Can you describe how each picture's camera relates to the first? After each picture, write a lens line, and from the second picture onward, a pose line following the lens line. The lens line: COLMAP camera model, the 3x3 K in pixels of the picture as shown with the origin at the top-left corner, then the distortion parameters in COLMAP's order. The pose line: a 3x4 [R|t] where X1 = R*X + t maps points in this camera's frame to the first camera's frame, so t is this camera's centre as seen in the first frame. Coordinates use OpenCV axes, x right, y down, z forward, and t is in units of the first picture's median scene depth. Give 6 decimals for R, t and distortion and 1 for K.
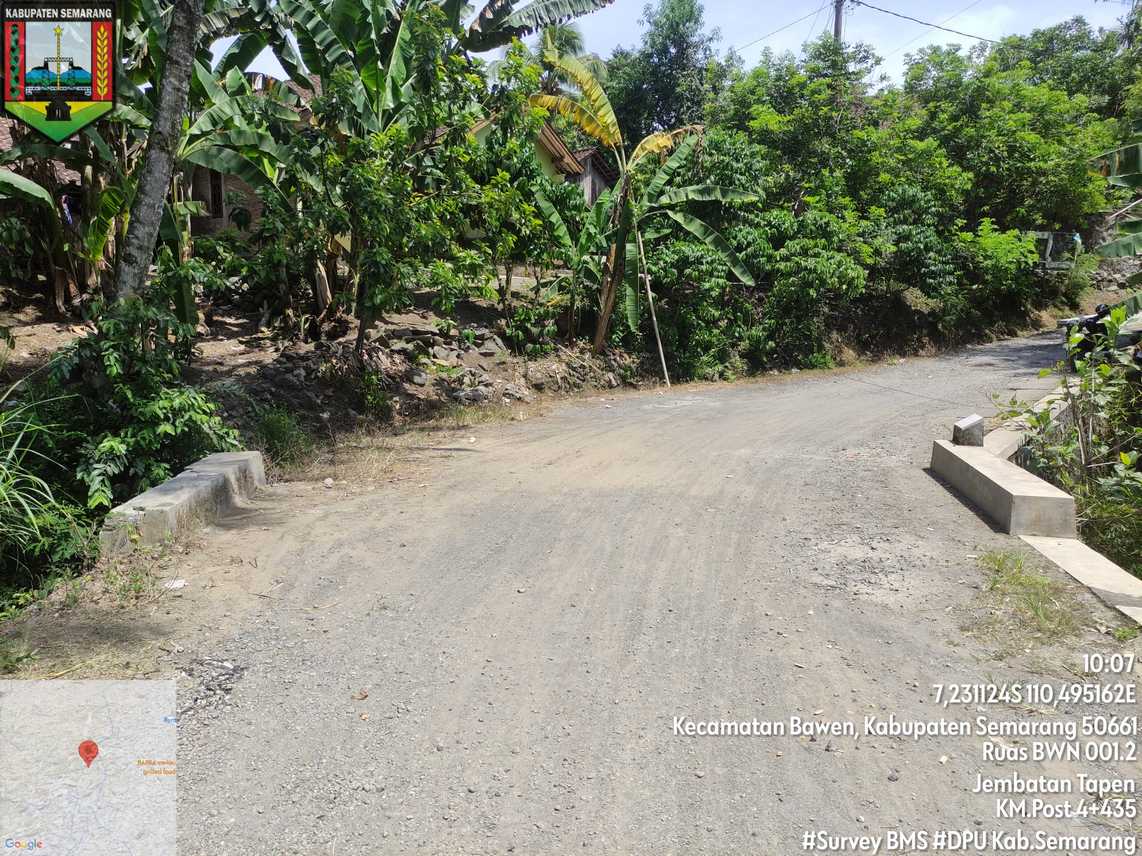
lens RADIAL K [[842.8, 0, 568.8], [0, 842.8, 426.2], [0, 0, 1]] dist [0.054725, -0.050161]
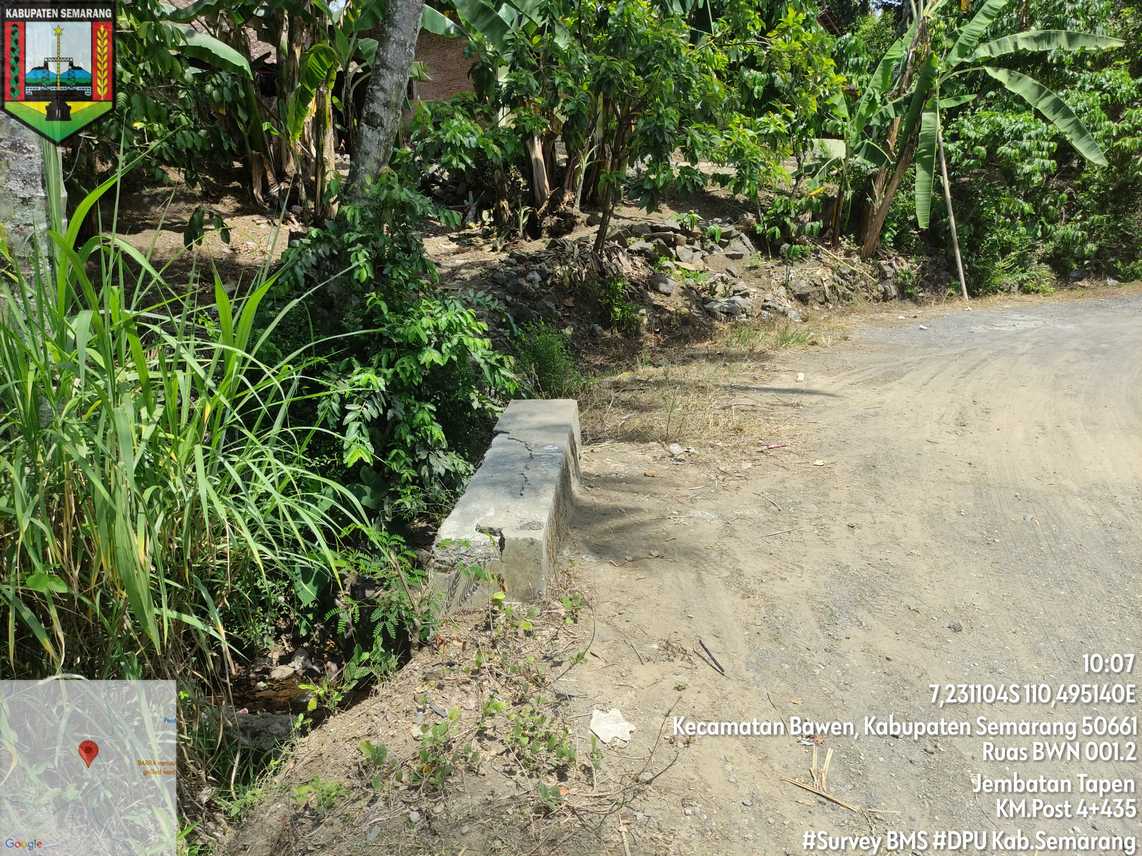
lens RADIAL K [[842.8, 0, 567.4], [0, 842.8, 427.1], [0, 0, 1]] dist [0.054725, -0.050161]
pose [[0.985361, 0.046415, -0.164043, -0.111389], [-0.027391, 0.992826, 0.116389, -0.011542], [0.168268, -0.110192, 0.979563, 0.143117]]
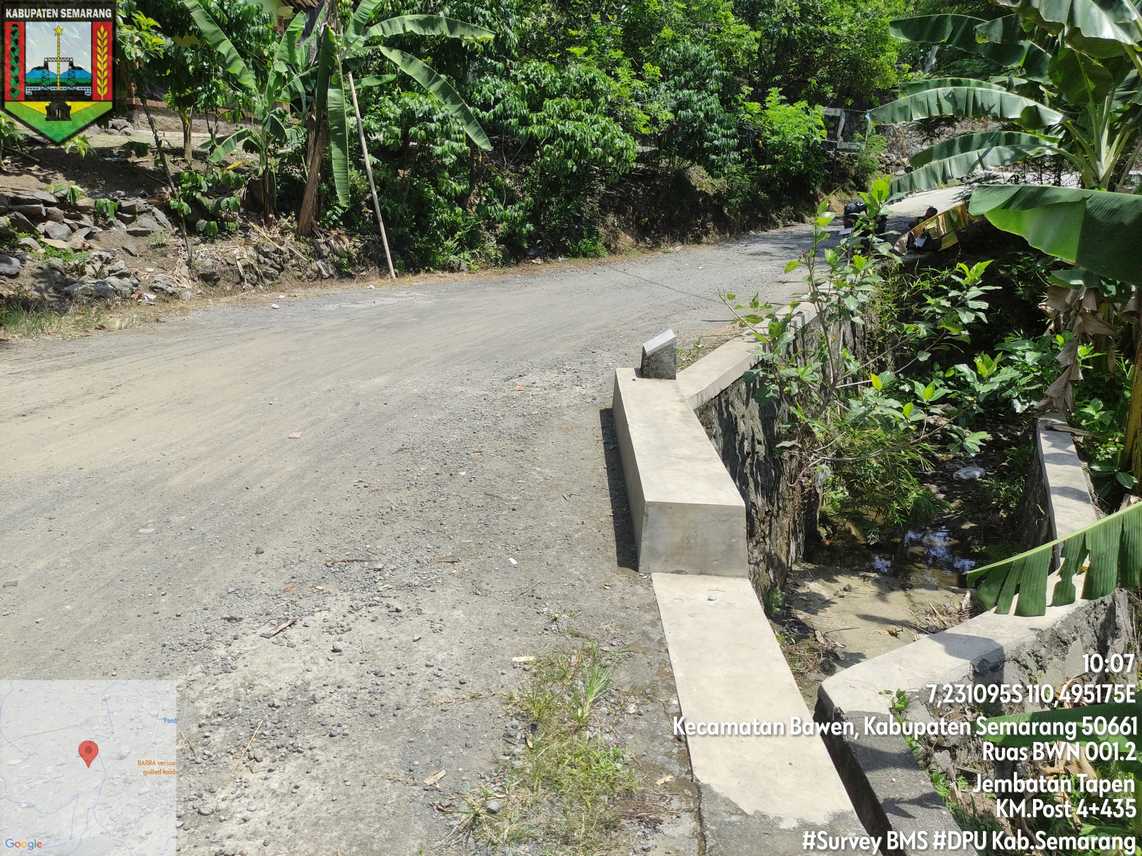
lens RADIAL K [[842.8, 0, 571.2], [0, 842.8, 425.0], [0, 0, 1]] dist [0.054725, -0.050161]
pose [[0.980529, -0.033517, 0.193491, 0.123467], [0.007966, 0.991304, 0.131347, -0.012868], [-0.196211, -0.127248, 0.972270, 0.162763]]
